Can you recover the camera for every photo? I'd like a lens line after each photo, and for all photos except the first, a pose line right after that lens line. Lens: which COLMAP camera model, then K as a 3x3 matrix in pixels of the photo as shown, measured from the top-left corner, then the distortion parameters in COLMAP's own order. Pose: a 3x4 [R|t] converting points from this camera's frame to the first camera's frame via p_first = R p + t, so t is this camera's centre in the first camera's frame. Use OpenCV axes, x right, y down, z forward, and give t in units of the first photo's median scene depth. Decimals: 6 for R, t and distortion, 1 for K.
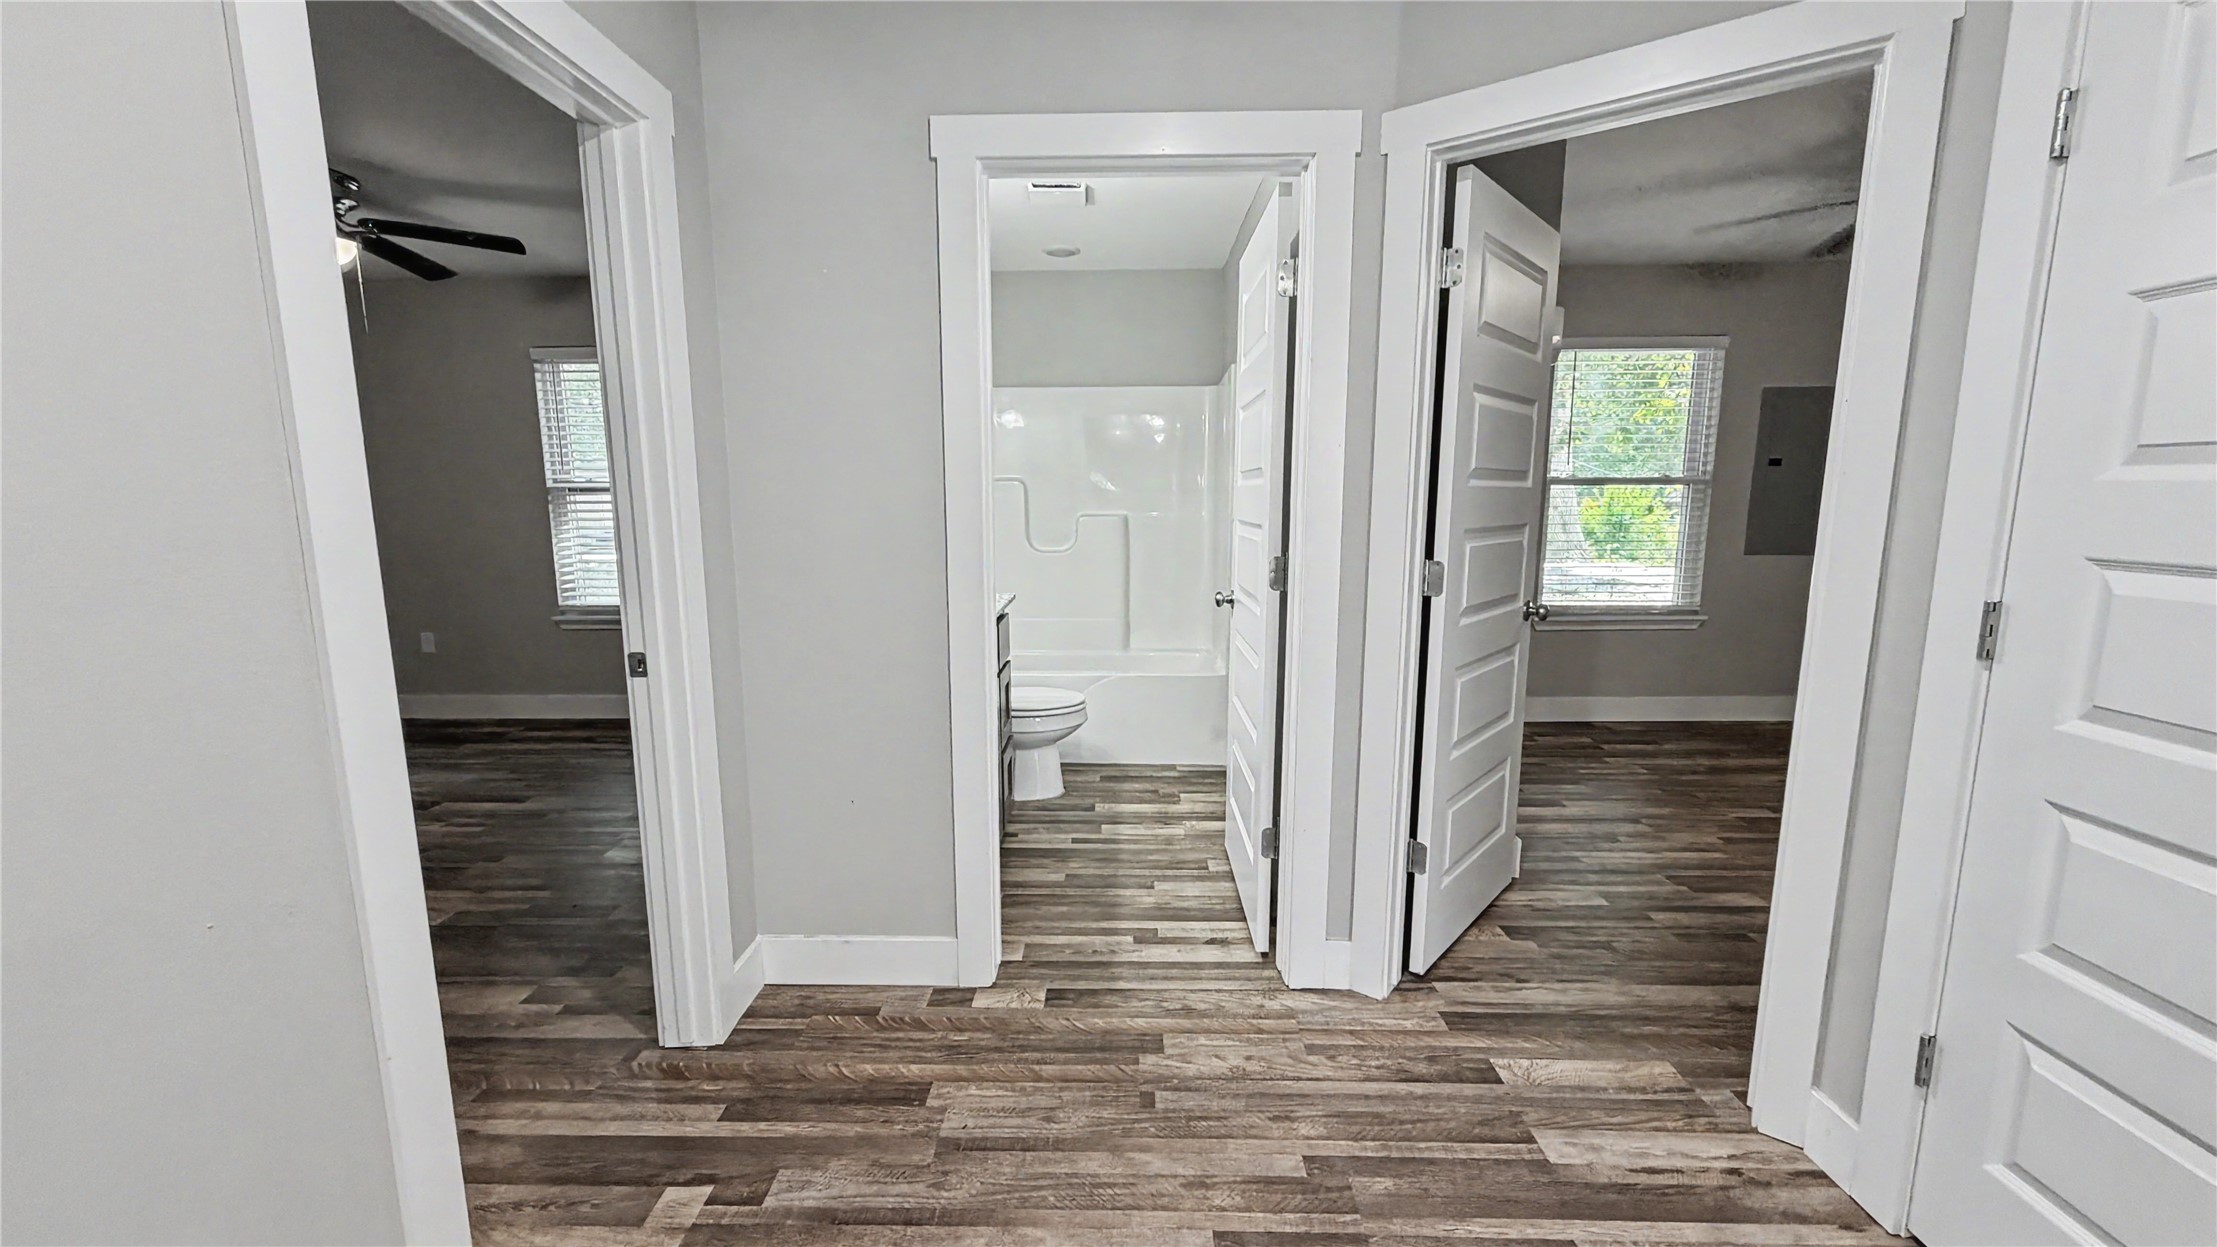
lens RADIAL K [[882.0, 0, 1102.8], [0, 882.0, 627.3], [0, 0, 1]] dist [-0.000417, 0.000060]
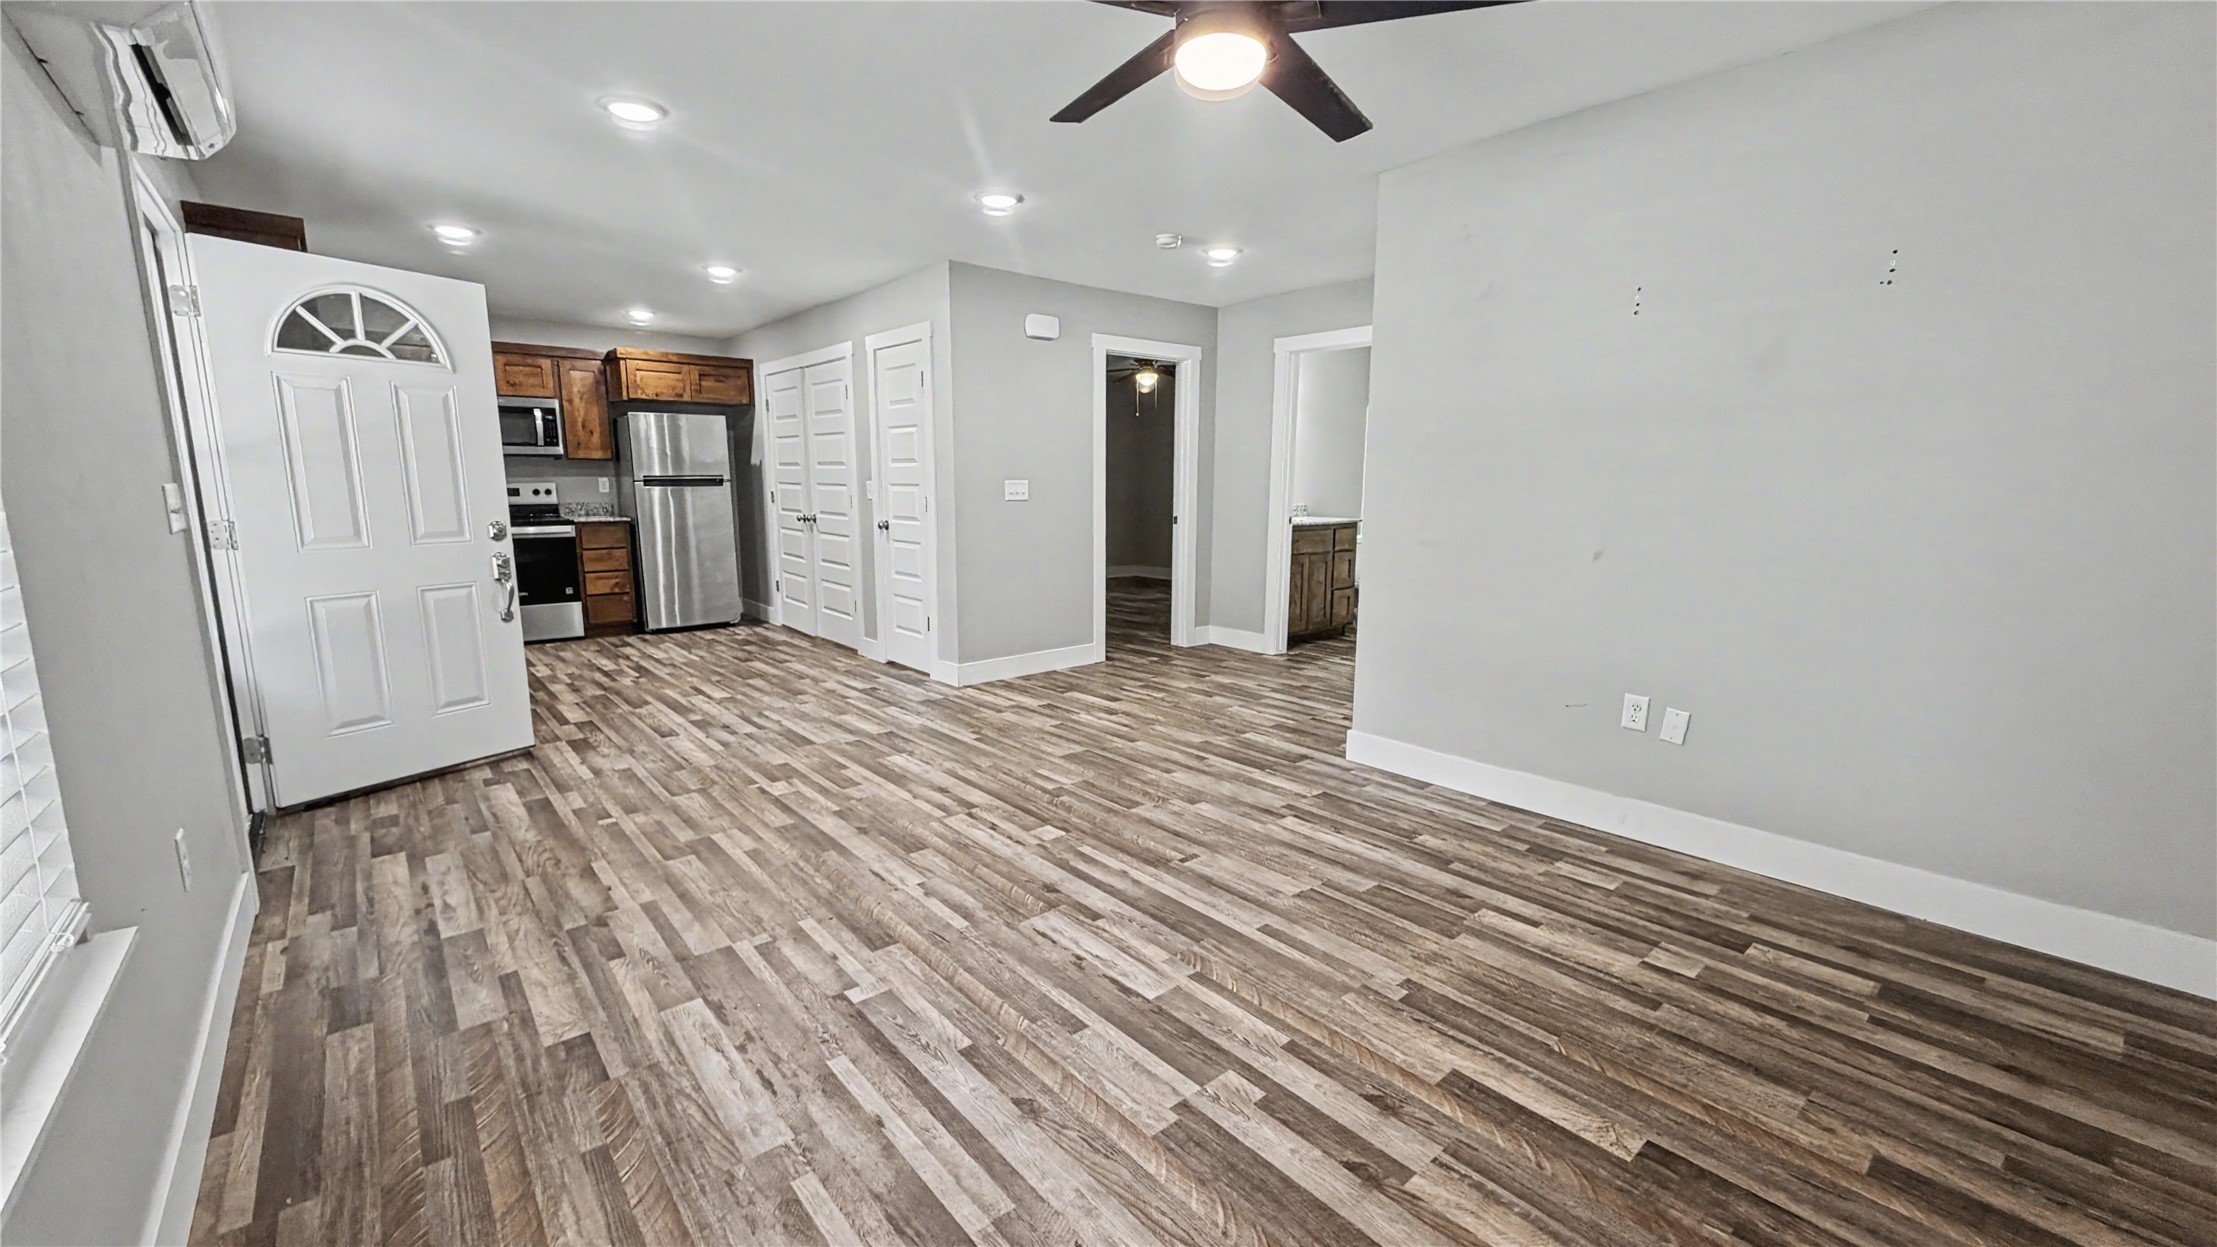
lens RADIAL K [[882.0, 0, 1102.8], [0, 882.0, 627.3], [0, 0, 1]] dist [-0.000417, 0.000060]
pose [[0.668268, 0.131468, -0.732212, 1.296299], [-0.122751, 0.990256, 0.065768, 0.189325], [0.733723, 0.045930, 0.677894, -1.043667]]
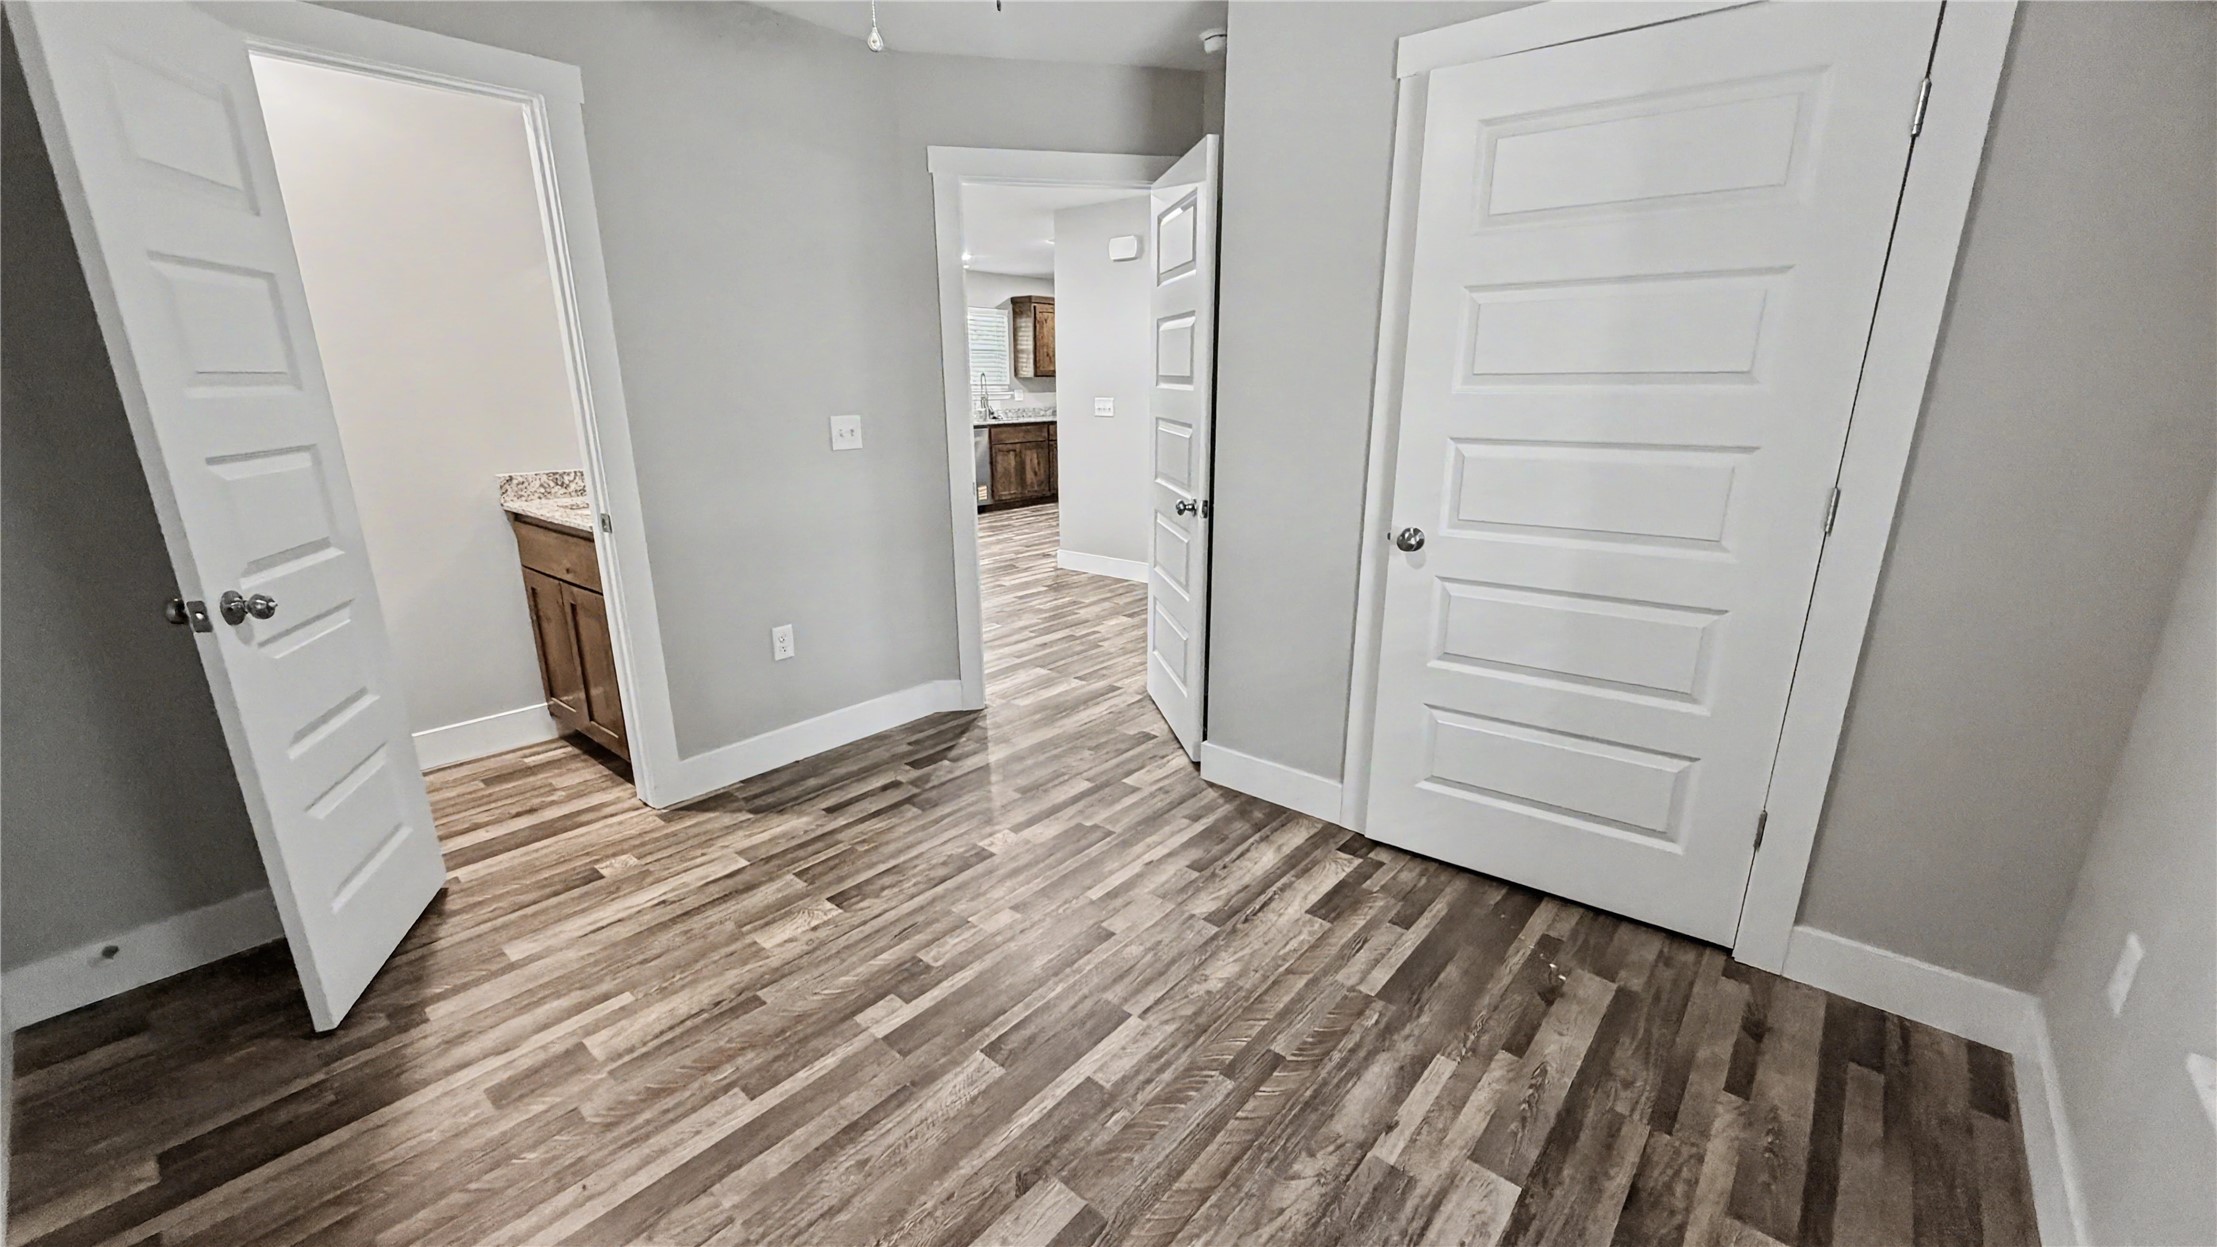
lens RADIAL K [[882.0, 0, 1102.8], [0, 882.0, 627.3], [0, 0, 1]] dist [-0.000417, 0.000060]
pose [[-0.630705, 0.221216, -0.743824, 1.438261], [-0.113180, 0.922038, 0.370185, -0.282289], [0.767725, 0.317663, -0.556497, 1.614084]]
